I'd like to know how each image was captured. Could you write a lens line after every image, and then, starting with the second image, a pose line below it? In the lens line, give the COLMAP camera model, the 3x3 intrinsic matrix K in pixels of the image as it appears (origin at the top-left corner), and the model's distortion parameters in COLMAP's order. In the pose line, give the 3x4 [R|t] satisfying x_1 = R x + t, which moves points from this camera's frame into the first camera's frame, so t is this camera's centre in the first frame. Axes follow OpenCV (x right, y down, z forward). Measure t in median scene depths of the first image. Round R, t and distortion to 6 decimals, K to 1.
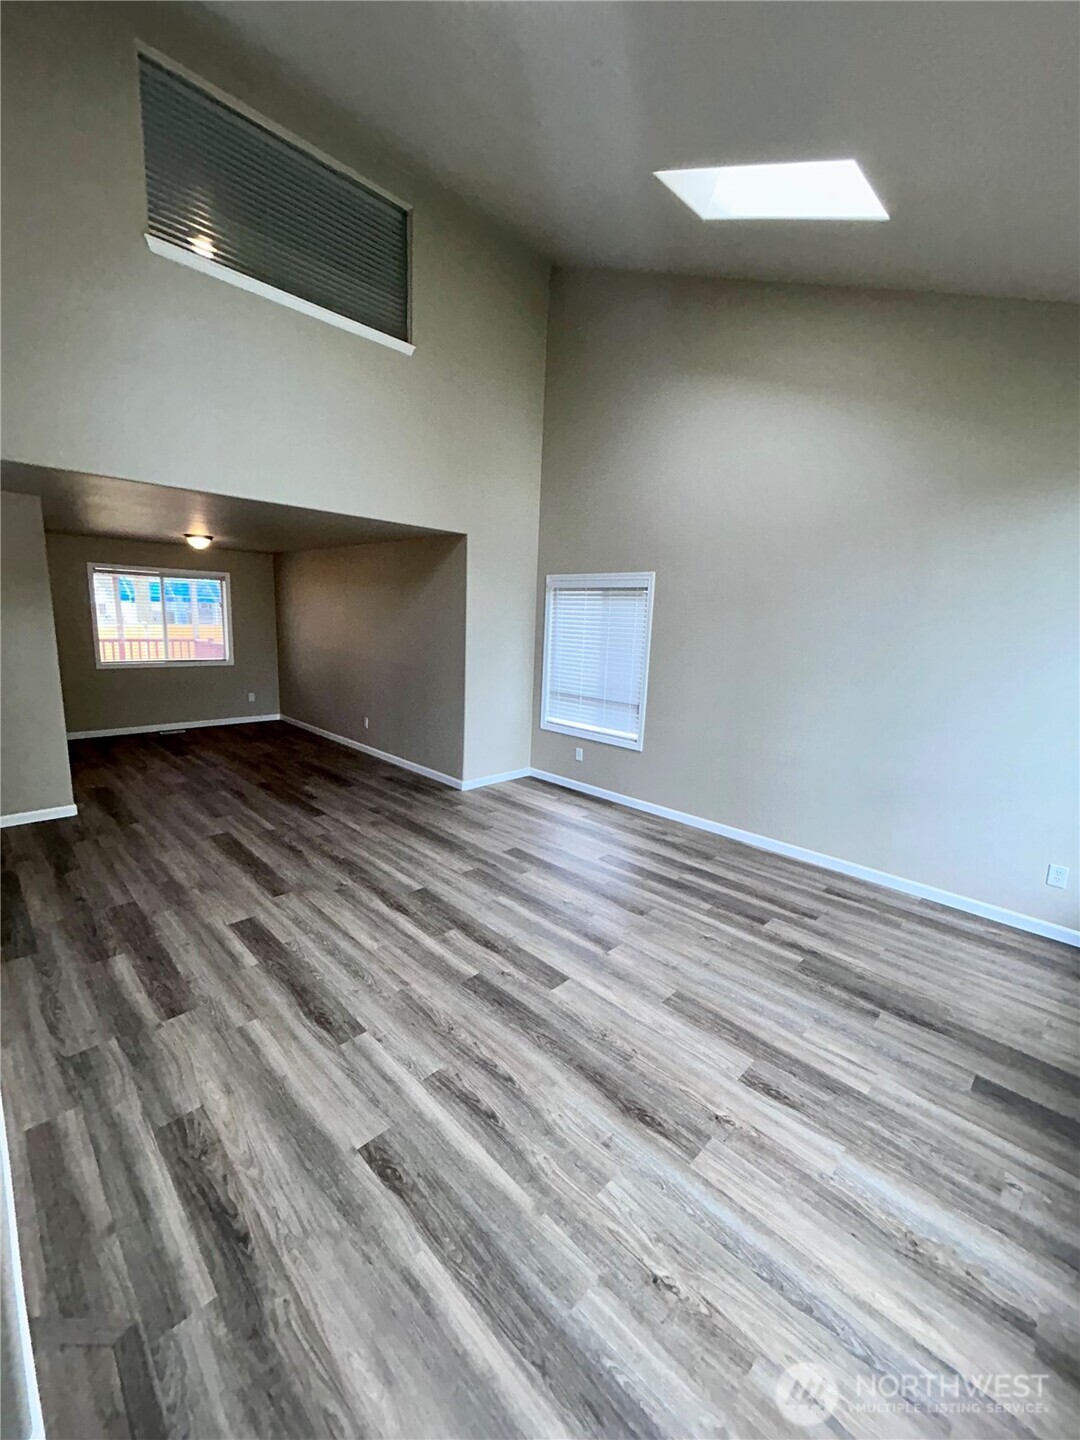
lens RADIAL K [[579.7, 0, 539.1], [0, 579.7, 721.0], [0, 0, 1]] dist [-0.002883, -0.000097]
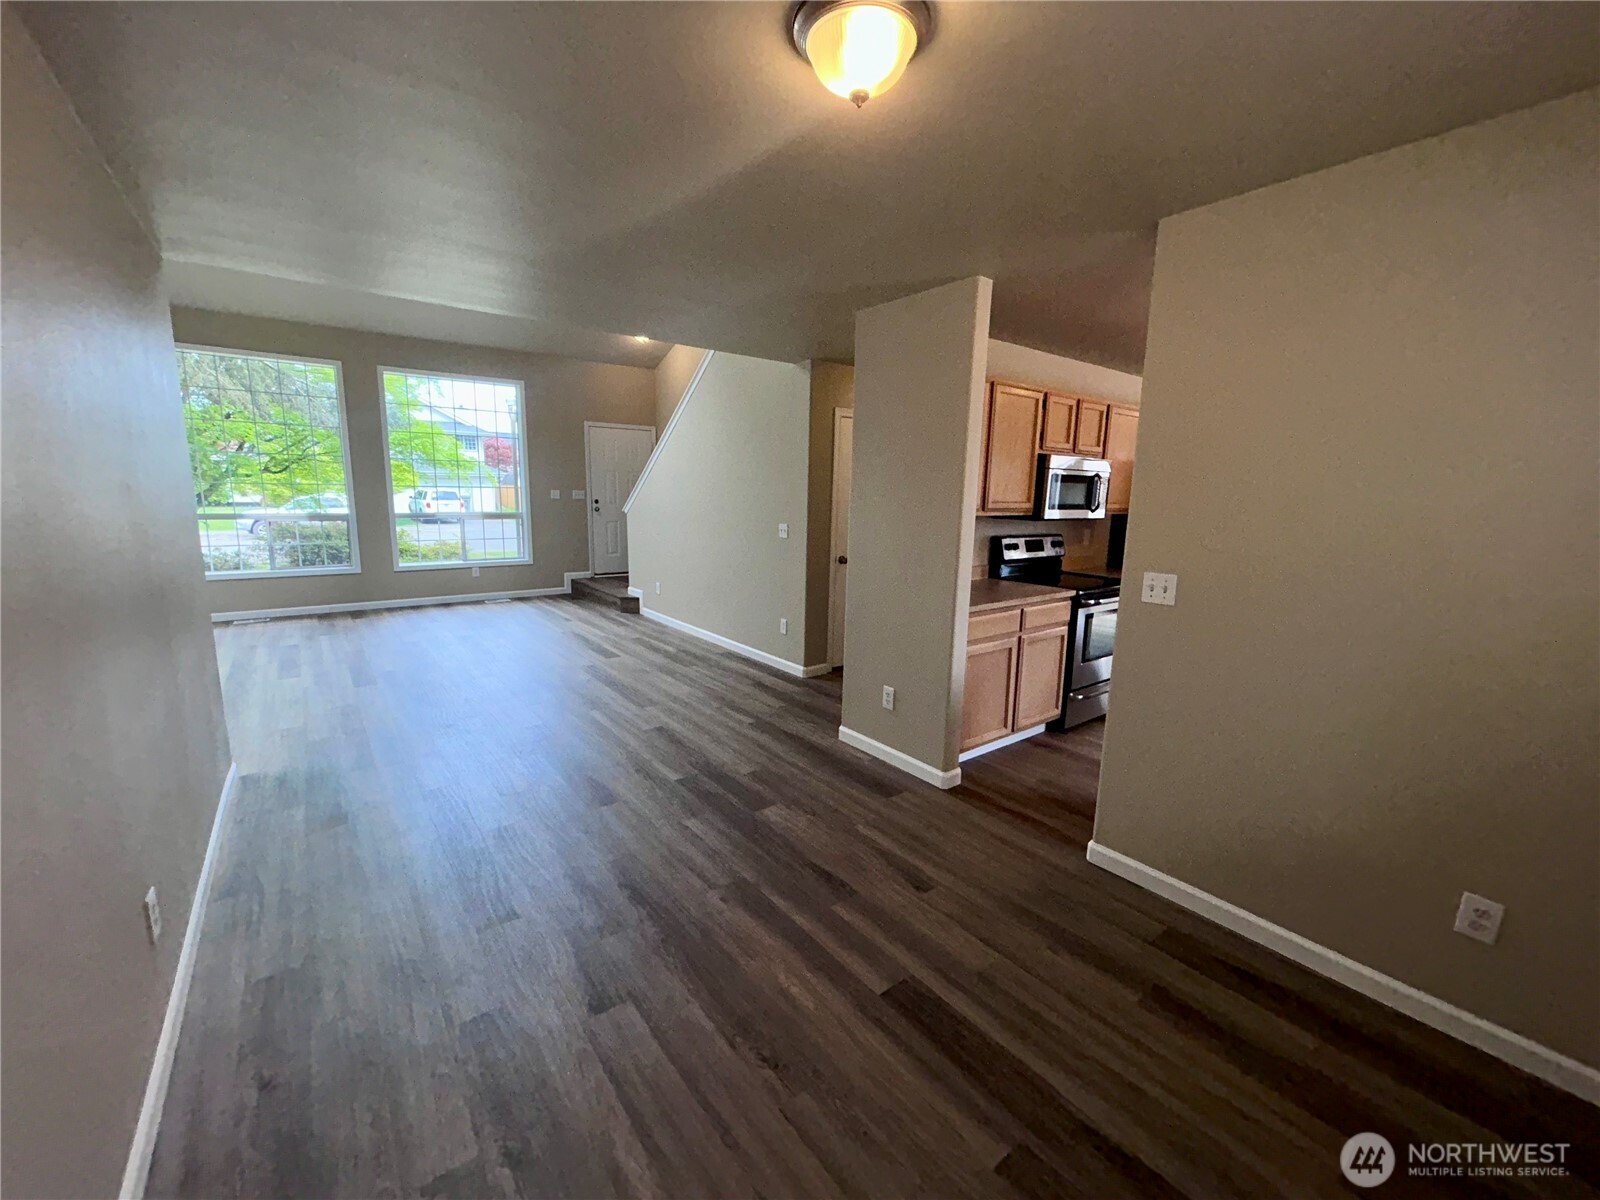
lens RADIAL K [[644.2, 0, 800.6], [0, 644.2, 598.8], [0, 0, 1]] dist [-0.002883, -0.000097]
pose [[-0.989115, -0.080419, 0.123225, -1.290265], [-0.032687, 0.936602, 0.348866, -0.460330], [-0.143468, 0.341041, -0.929036, 2.649150]]
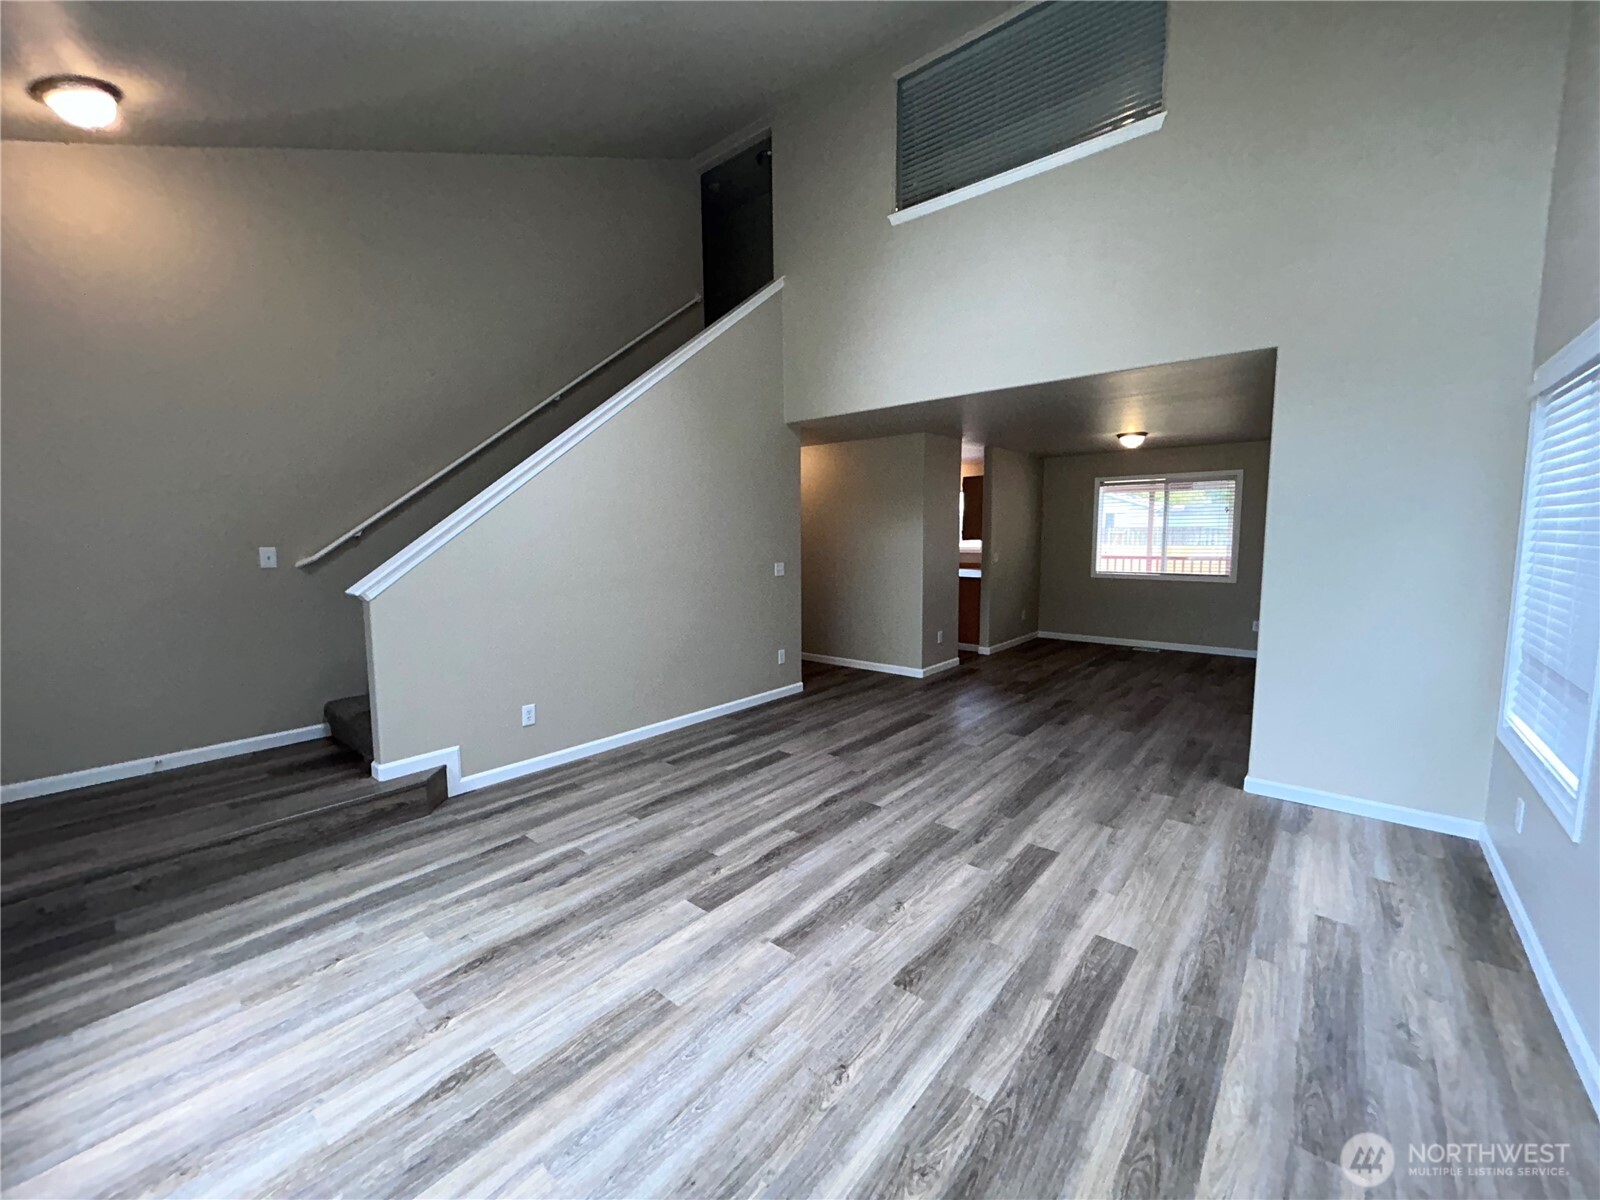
lens RADIAL K [[644.2, 0, 795.4], [0, 644.2, 600.1], [0, 0, 1]] dist [-0.002883, -0.000097]
pose [[0.075221, 0.062932, -0.995179, 0.859074], [-0.166786, 0.984741, 0.049665, -0.043835], [0.983120, 0.162246, 0.084569, 0.902706]]
